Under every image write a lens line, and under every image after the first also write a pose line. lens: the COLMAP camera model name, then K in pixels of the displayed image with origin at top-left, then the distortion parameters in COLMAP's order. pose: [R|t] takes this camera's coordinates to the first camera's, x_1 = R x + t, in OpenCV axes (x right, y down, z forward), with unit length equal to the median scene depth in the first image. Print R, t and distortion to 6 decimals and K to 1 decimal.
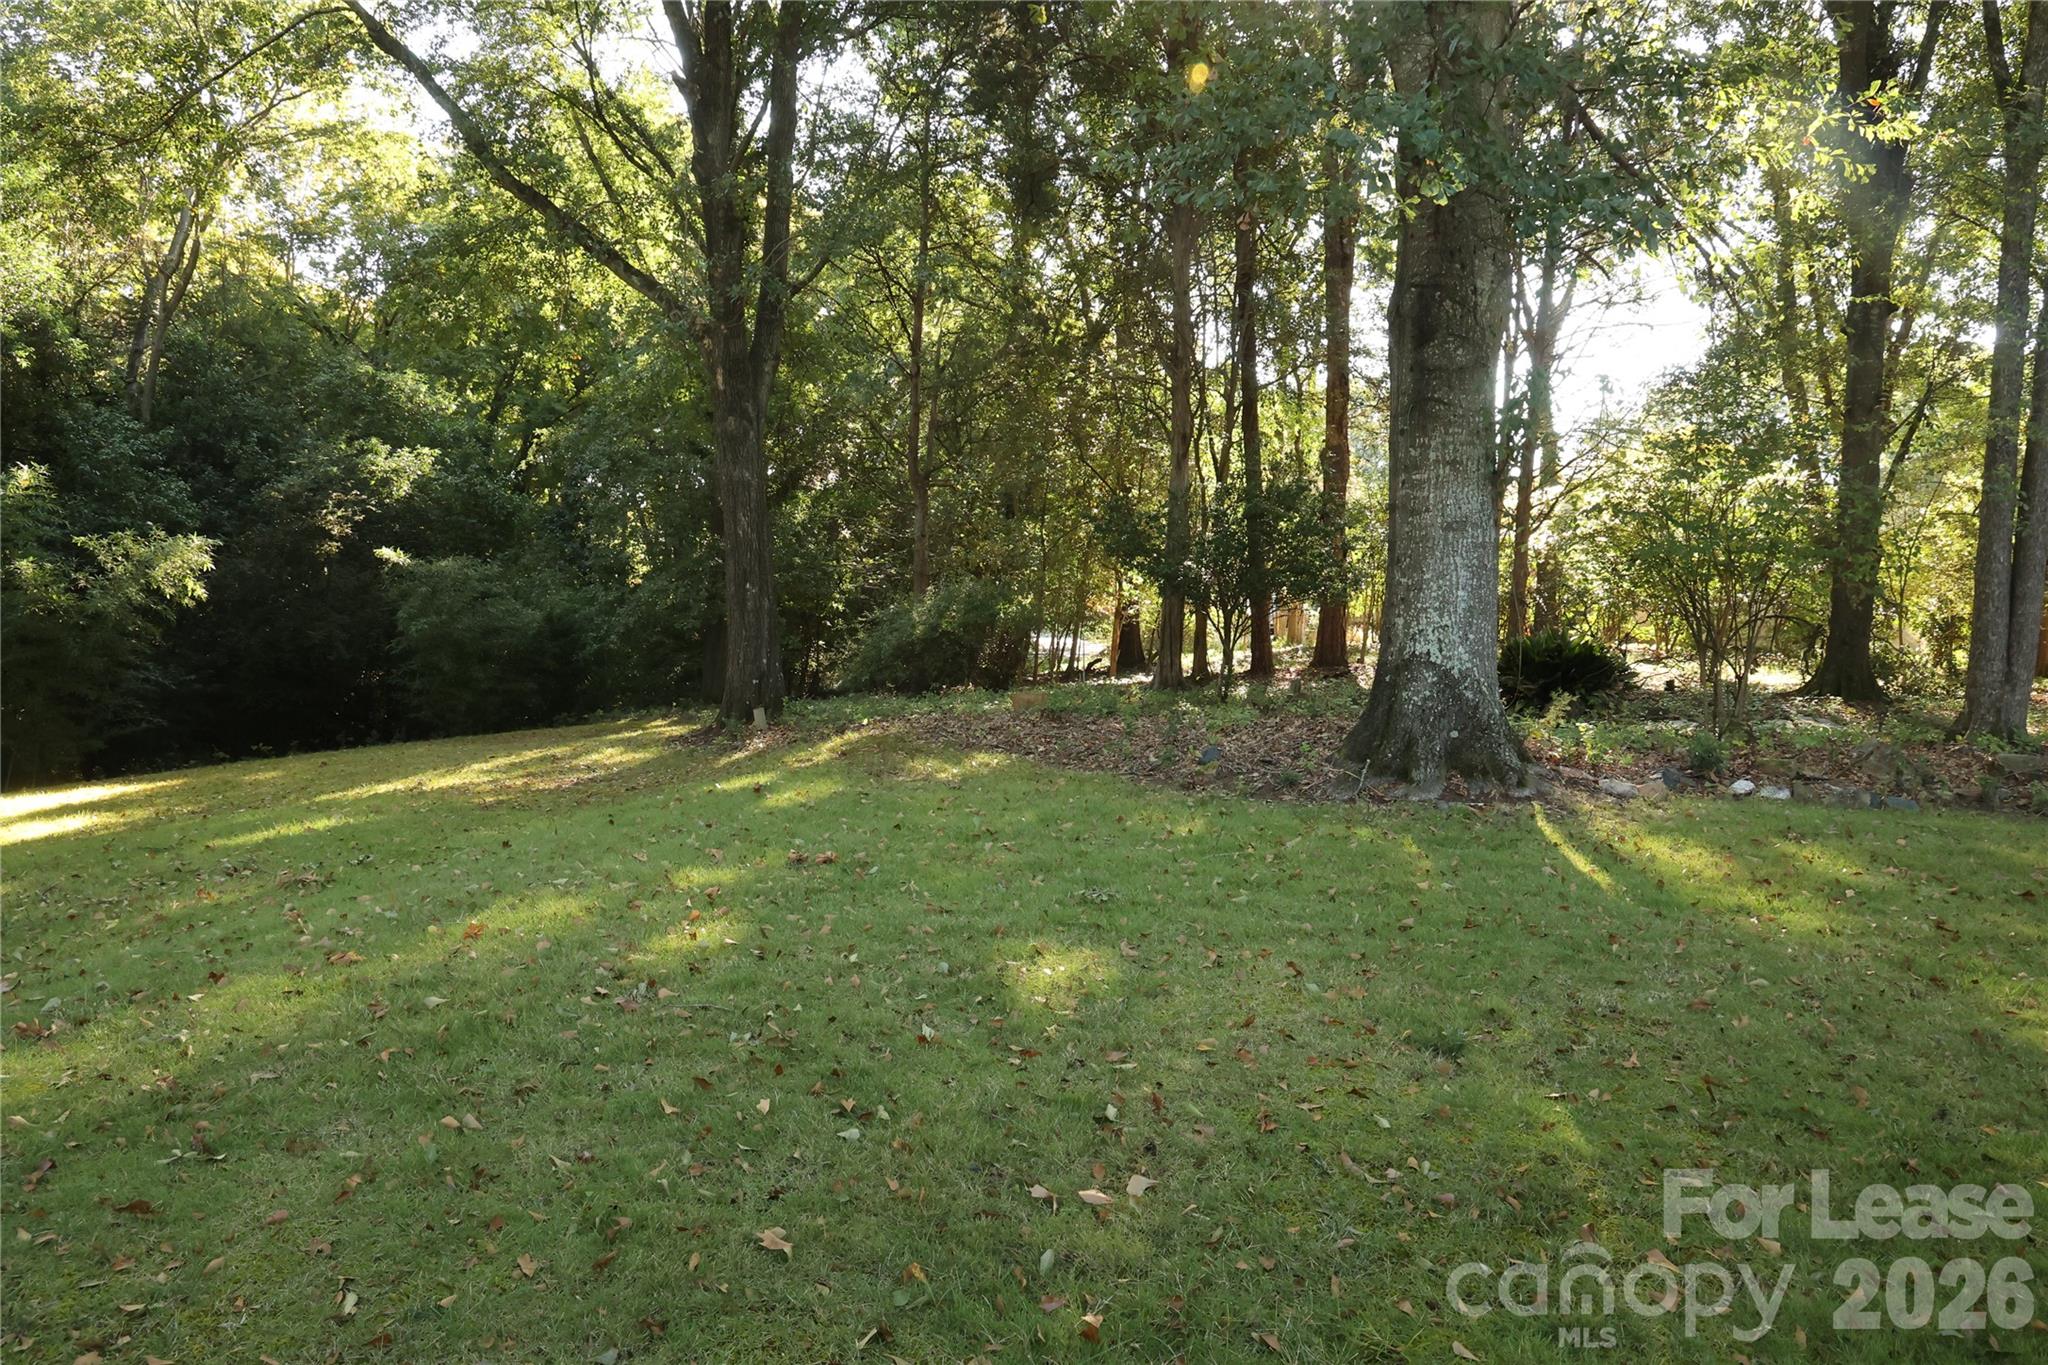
lens RADIAL K [[1375.3, 0, 1033.6], [0, 1375.3, 673.2], [0, 0, 1]] dist [-0.105139, 0.064423]
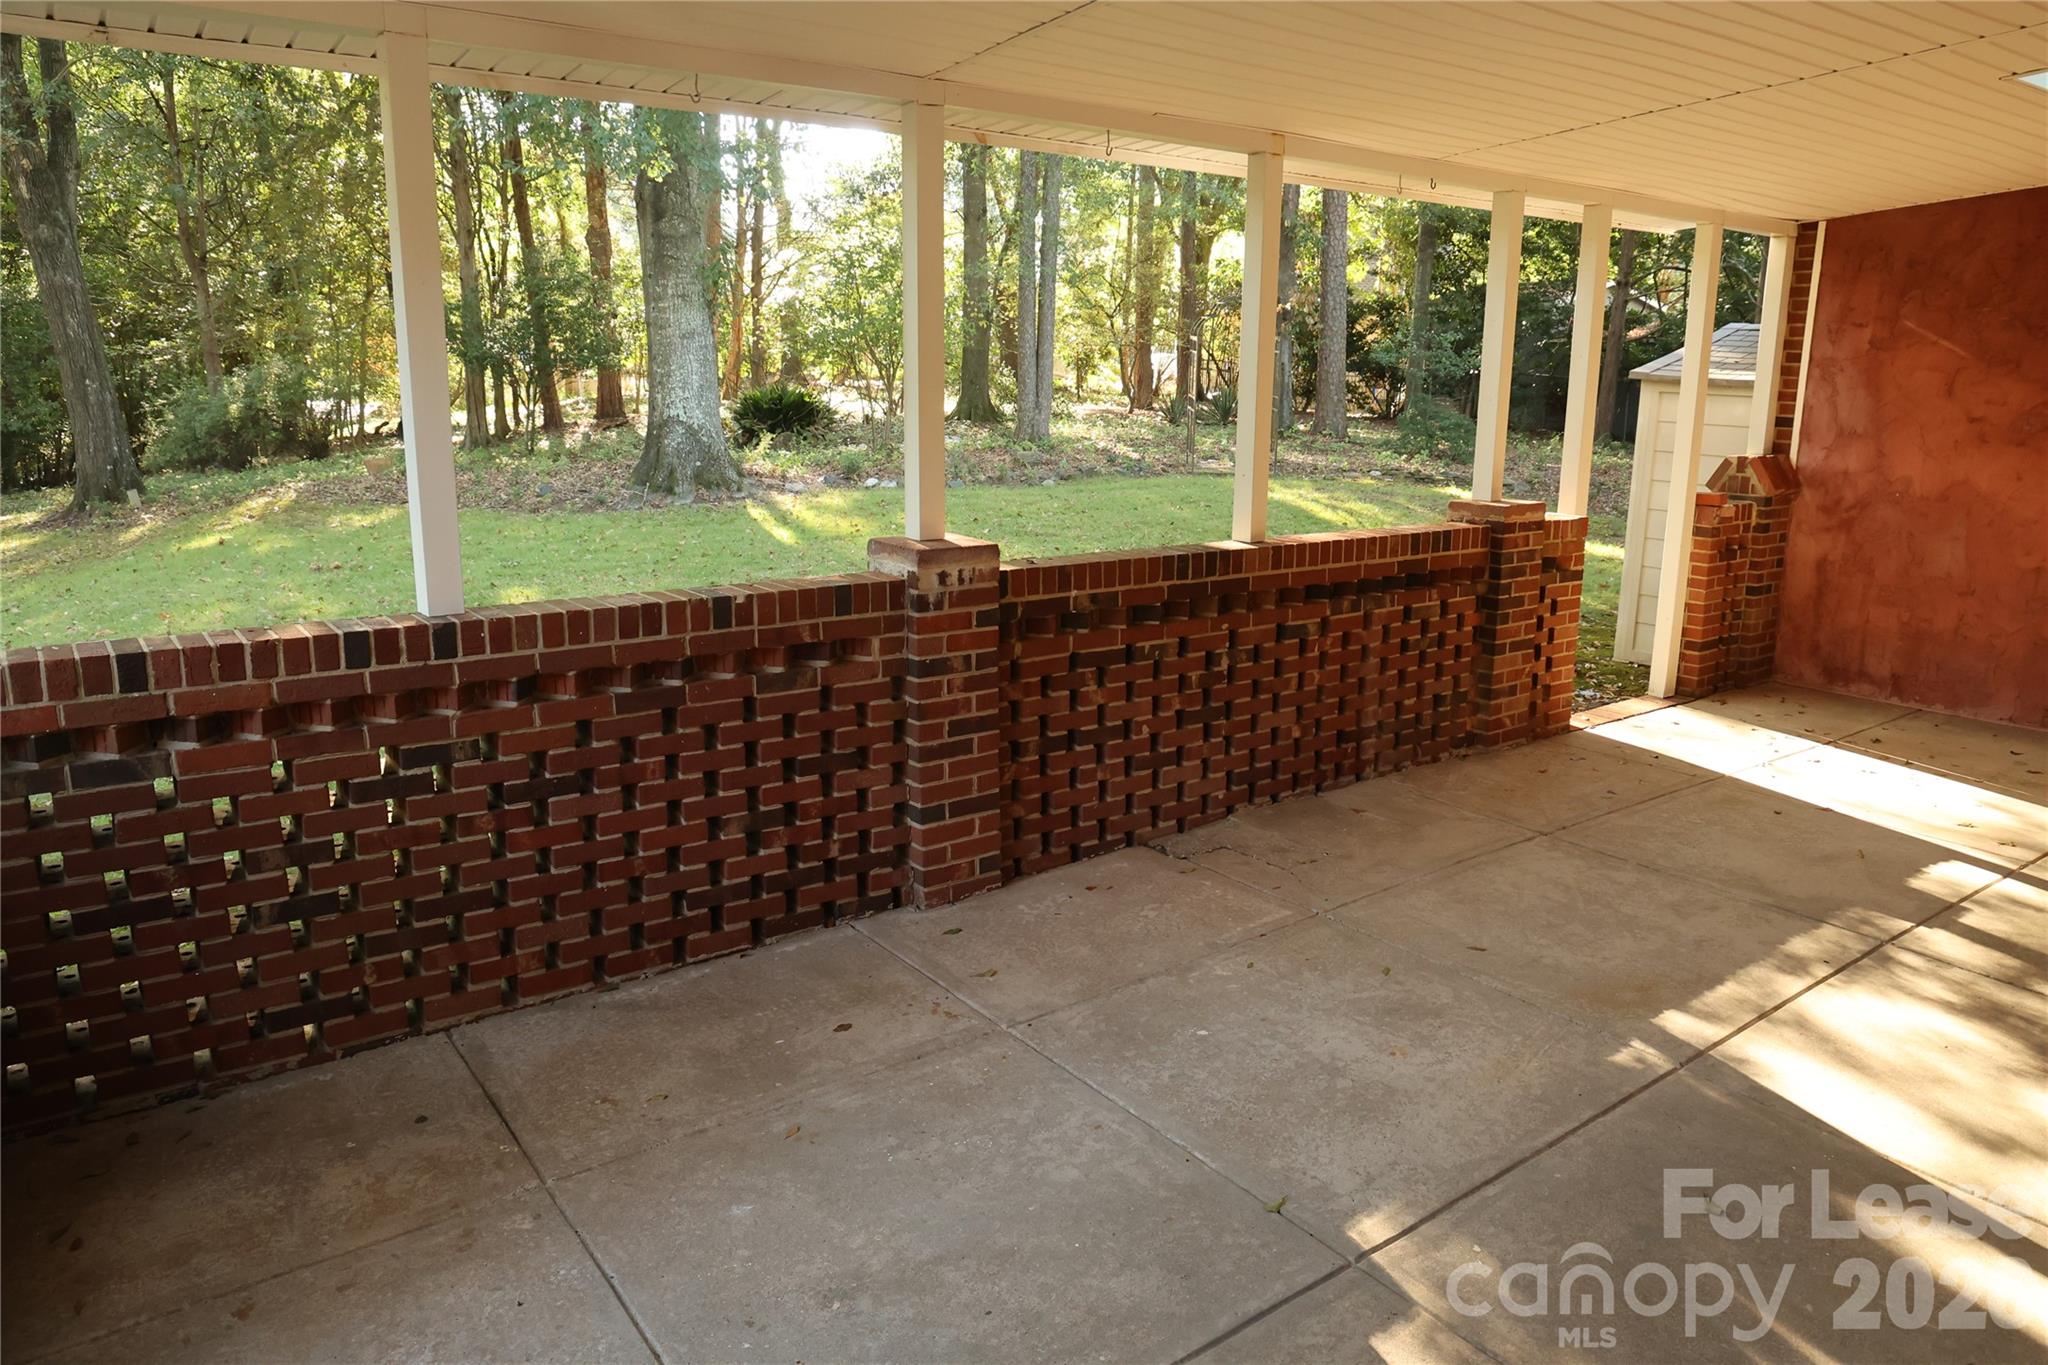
lens RADIAL K [[1375.3, 0, 1033.6], [0, 1375.3, 673.2], [0, 0, 1]] dist [-0.105139, 0.064423]
pose [[0.869466, -0.143832, 0.472590, -0.150573], [0.051769, 0.977936, 0.202389, -0.019693], [-0.491273, -0.151504, 0.857728, -0.634204]]
